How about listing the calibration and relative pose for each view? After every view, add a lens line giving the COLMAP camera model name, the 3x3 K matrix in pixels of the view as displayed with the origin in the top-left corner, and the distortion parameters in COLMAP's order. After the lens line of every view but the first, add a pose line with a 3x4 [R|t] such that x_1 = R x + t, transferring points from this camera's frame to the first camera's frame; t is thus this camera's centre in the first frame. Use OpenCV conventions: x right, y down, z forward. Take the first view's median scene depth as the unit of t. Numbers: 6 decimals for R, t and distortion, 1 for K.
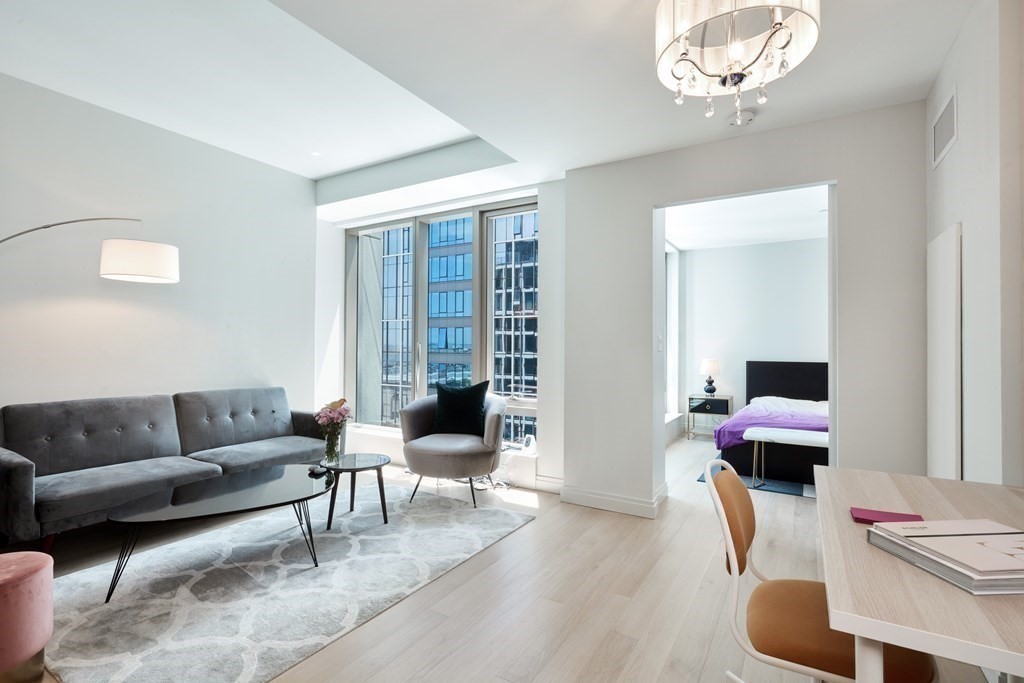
lens RADIAL K [[484.4, 0, 512.6], [0, 484.4, 336.8], [0, 0, 1]] dist [0.000743, -0.000036]
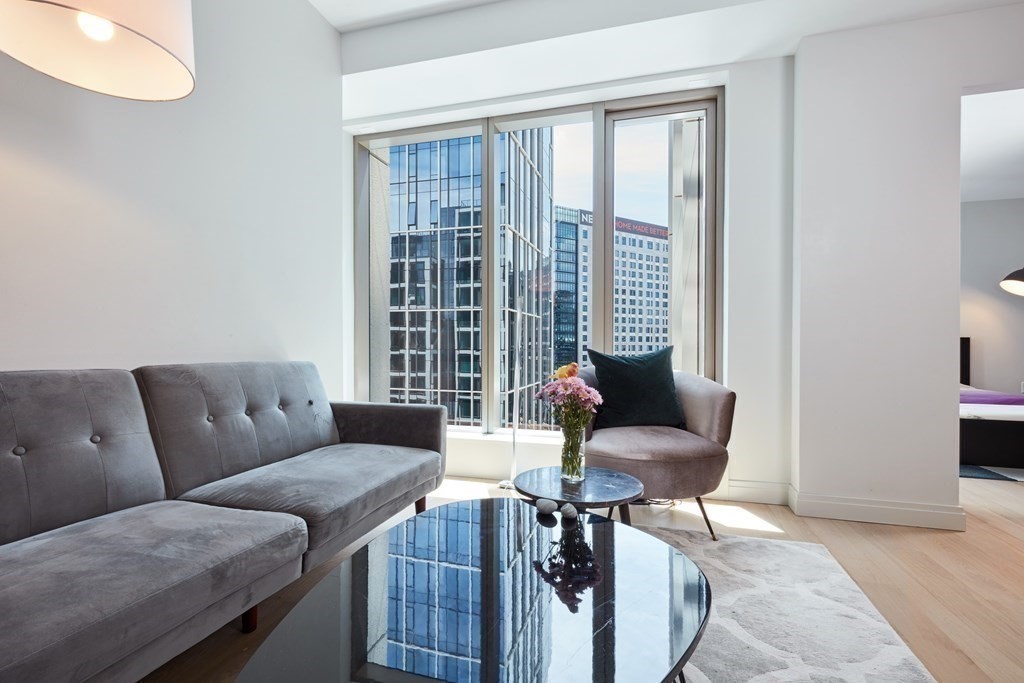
lens RADIAL K [[472.1, 0, 525.5], [0, 472.1, 346.8], [0, 0, 1]] dist [0.000130, -0.000035]
pose [[0.962578, -0.000518, 0.271006, -0.415141], [-0.006625, 0.999654, 0.025443, 0.075445], [-0.270925, -0.026286, 0.962241, 0.416652]]
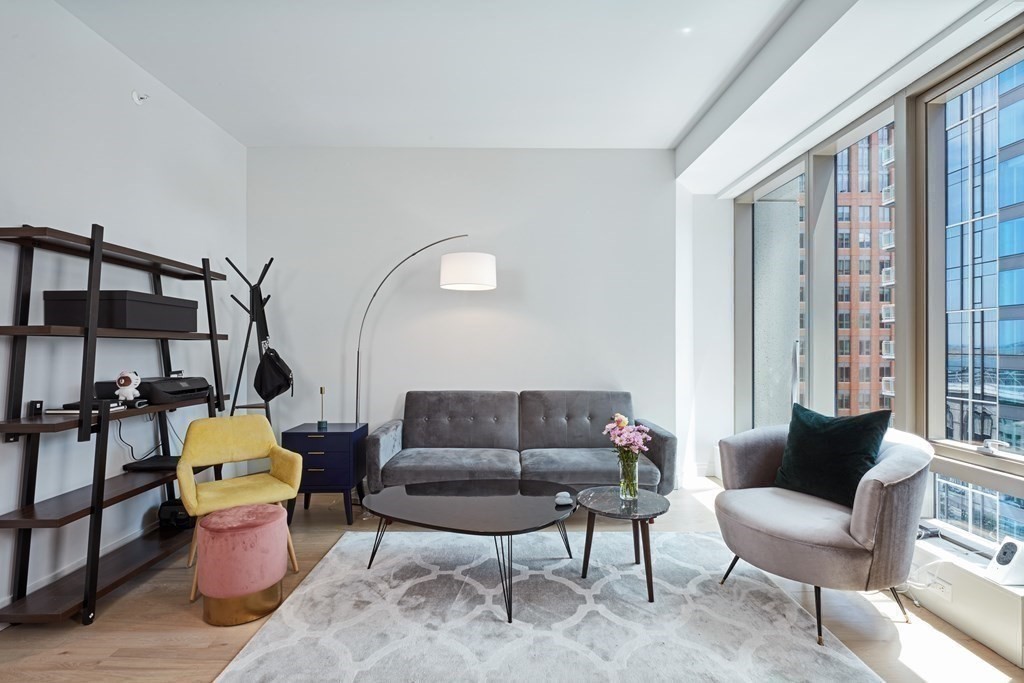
lens RADIAL K [[478.2, 0, 503.0], [0, 478.2, 345.6], [0, 0, 1]] dist [-0.003202, -0.000477]
pose [[0.529549, -0.006784, -0.848252, 0.163865], [0.020590, 0.999776, 0.004858, 0.009454], [0.848030, -0.020038, 0.529570, 0.368077]]
